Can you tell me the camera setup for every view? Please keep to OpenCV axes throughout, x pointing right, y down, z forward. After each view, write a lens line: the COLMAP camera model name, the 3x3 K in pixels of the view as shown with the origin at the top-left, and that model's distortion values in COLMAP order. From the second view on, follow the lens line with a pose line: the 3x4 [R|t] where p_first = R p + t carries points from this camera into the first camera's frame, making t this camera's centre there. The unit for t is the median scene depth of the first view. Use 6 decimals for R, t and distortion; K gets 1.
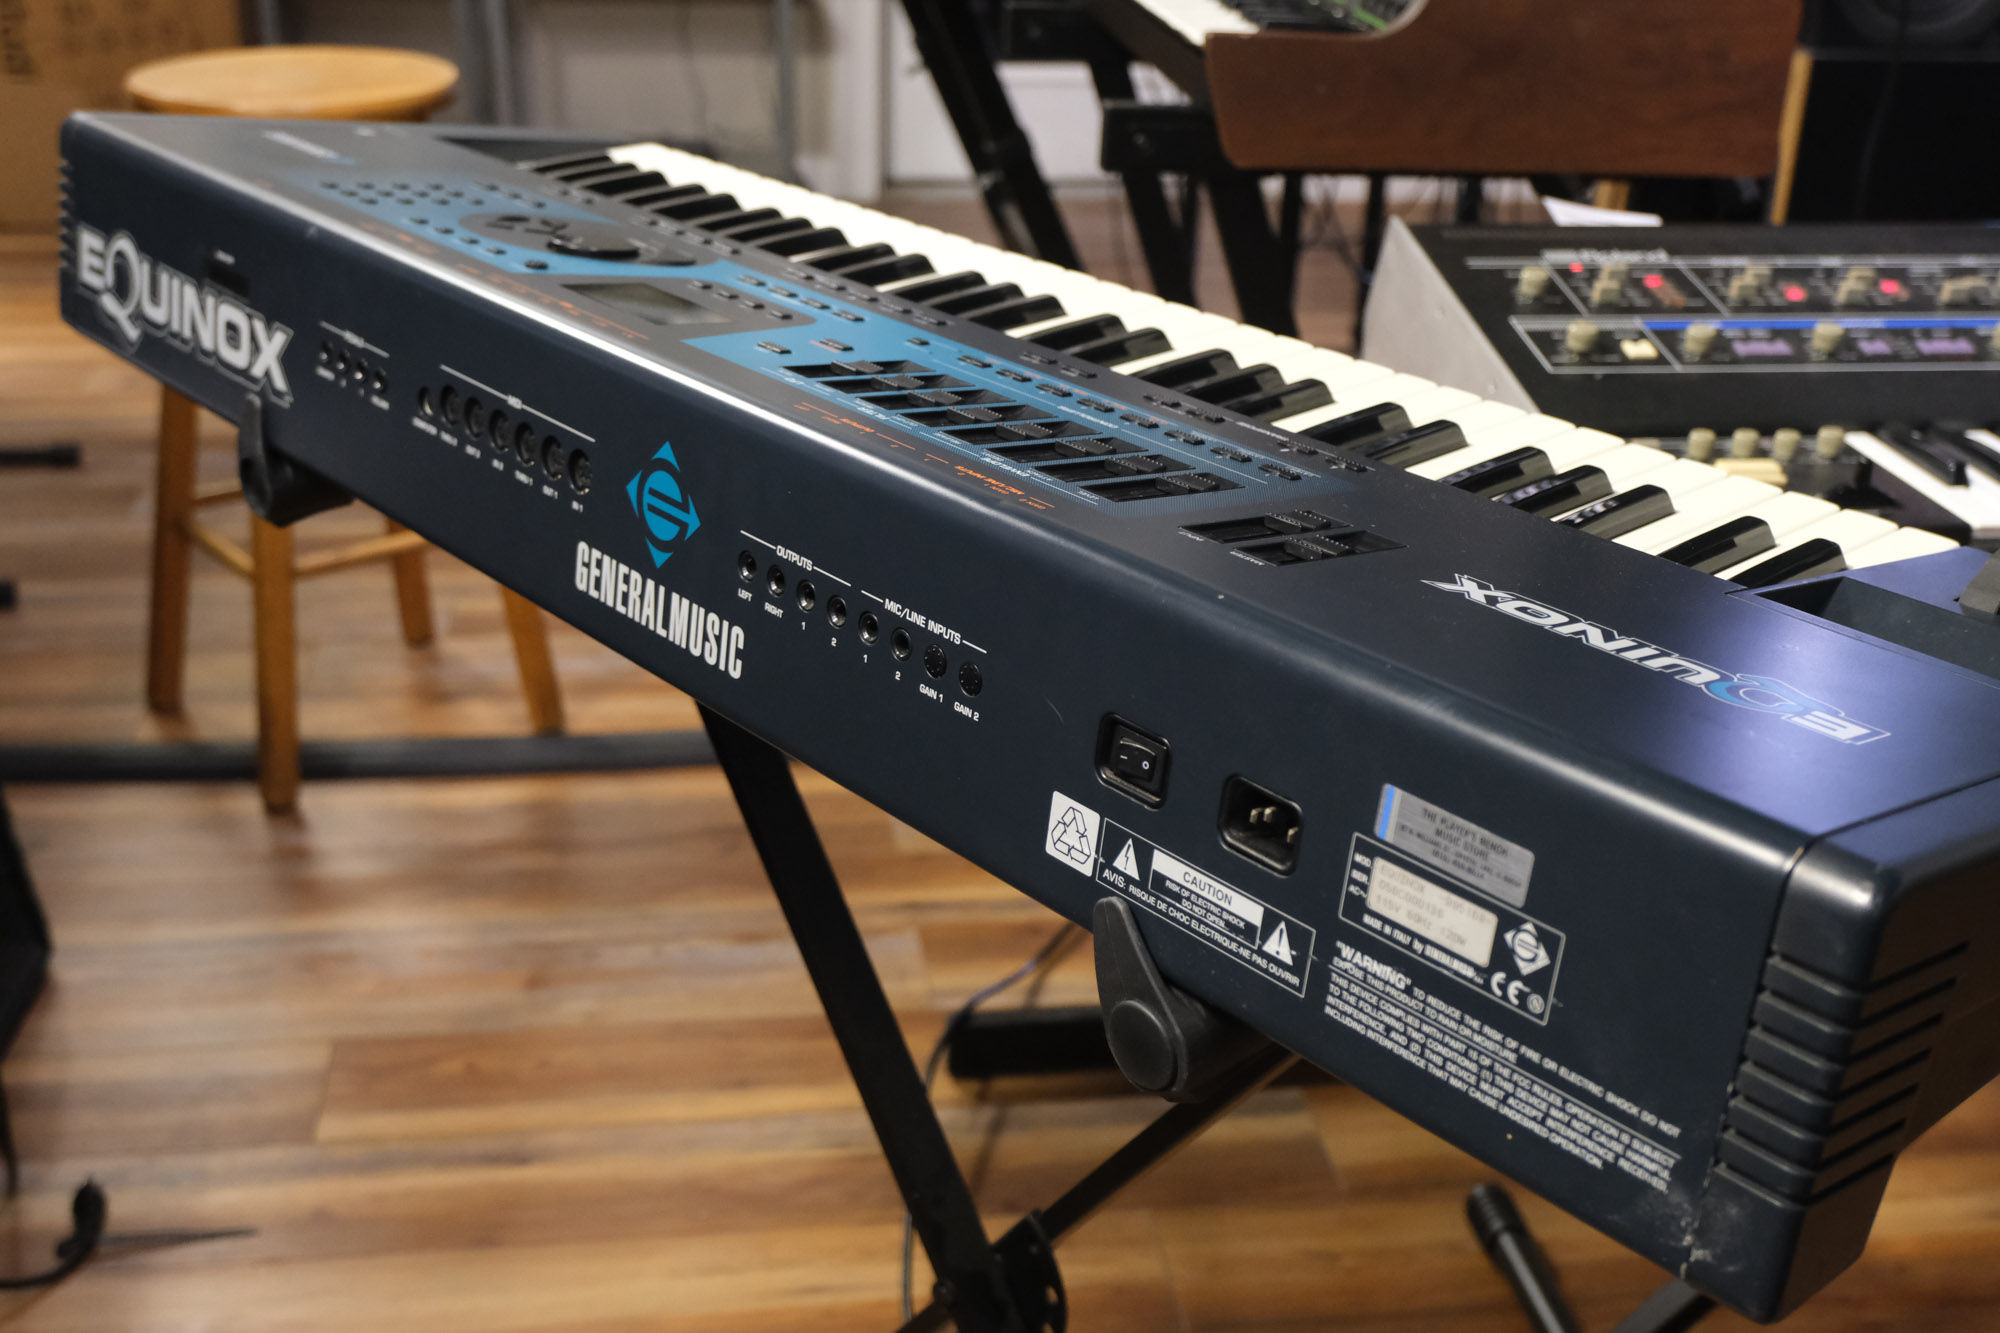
lens RADIAL K [[2266.7, 0, 1000.0], [0, 2266.7, 666.5], [0, 0, 1]] dist [-0.012679, -0.004931]
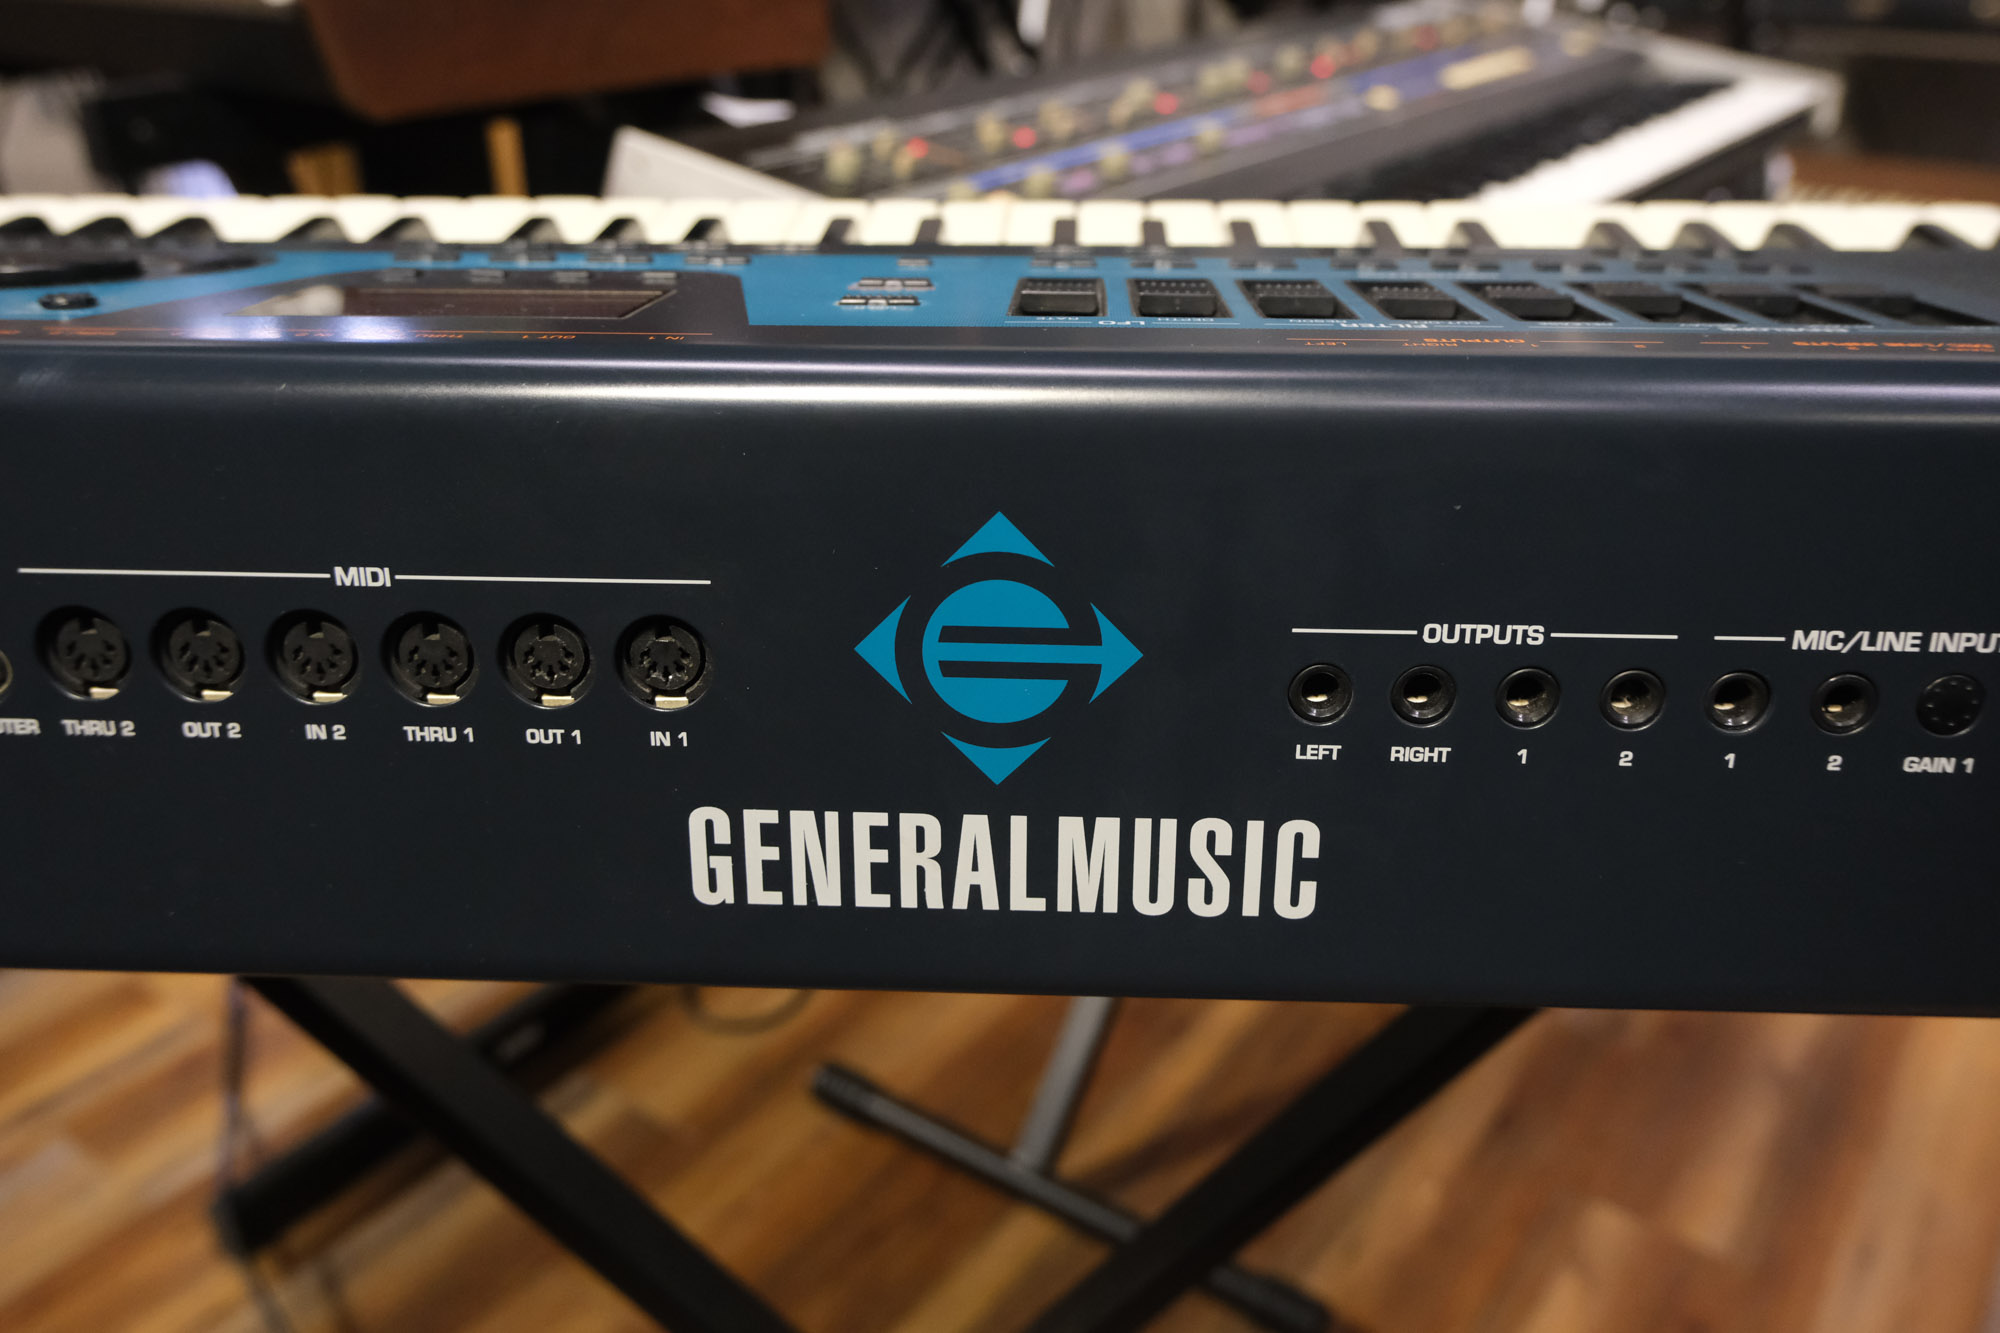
lens RADIAL K [[1697.4, 0, 1000.0], [0, 1697.4, 666.5], [0, 0, 1]] dist [-0.001233, -0.001402]
pose [[0.693523, -0.351691, 0.628761, -0.362627], [0.317943, 0.932574, 0.170934, -0.125777], [-0.646482, 0.081364, 0.758579, 0.730049]]
